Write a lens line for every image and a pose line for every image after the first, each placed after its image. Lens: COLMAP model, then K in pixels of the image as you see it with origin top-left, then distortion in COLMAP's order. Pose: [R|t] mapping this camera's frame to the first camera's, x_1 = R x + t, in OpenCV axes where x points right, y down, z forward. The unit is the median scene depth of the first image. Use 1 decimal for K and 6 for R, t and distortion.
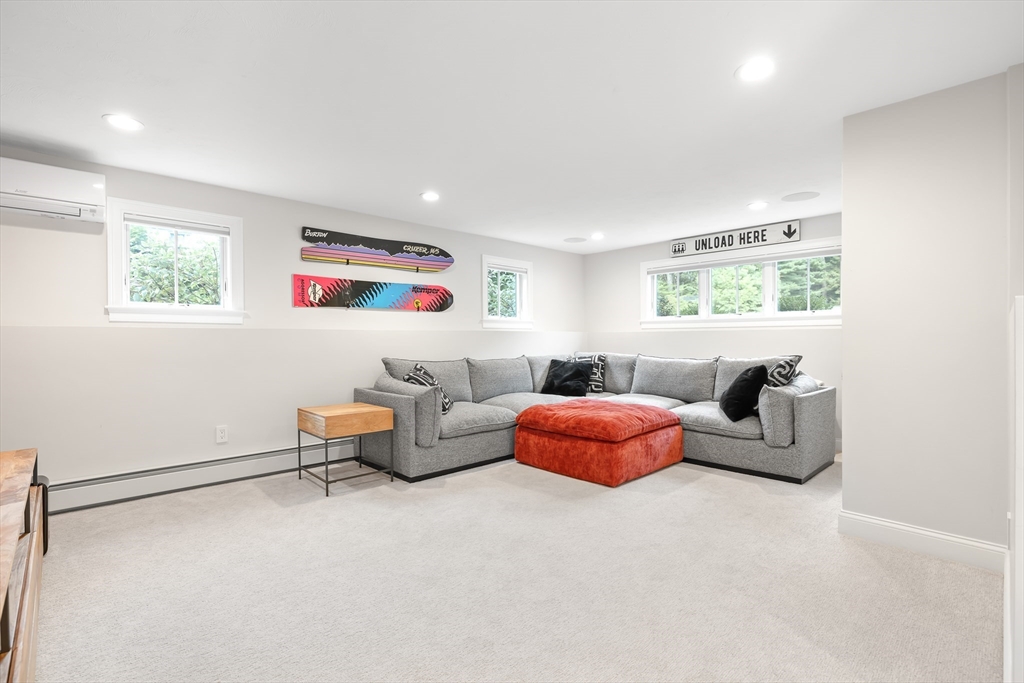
lens RADIAL K [[494.1, 0, 512.0], [0, 494.1, 341.5], [0, 0, 1]] dist [-0.000366, -0.000029]
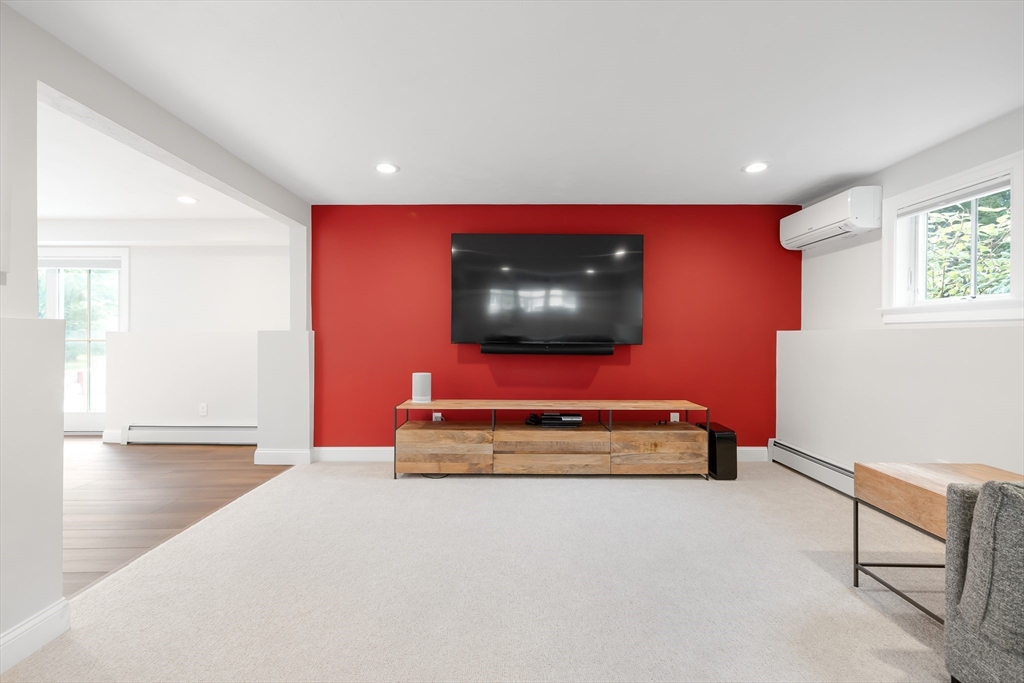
lens RADIAL K [[427.0, 0, 509.9], [0, 427.0, 341.2], [0, 0, 1]] dist [0.000262, 0.000236]
pose [[-0.681870, 0.009368, -0.731414, 0.336312], [-0.001754, 0.999894, 0.014442, -0.015784], [0.731472, 0.011130, -0.681781, 1.021143]]
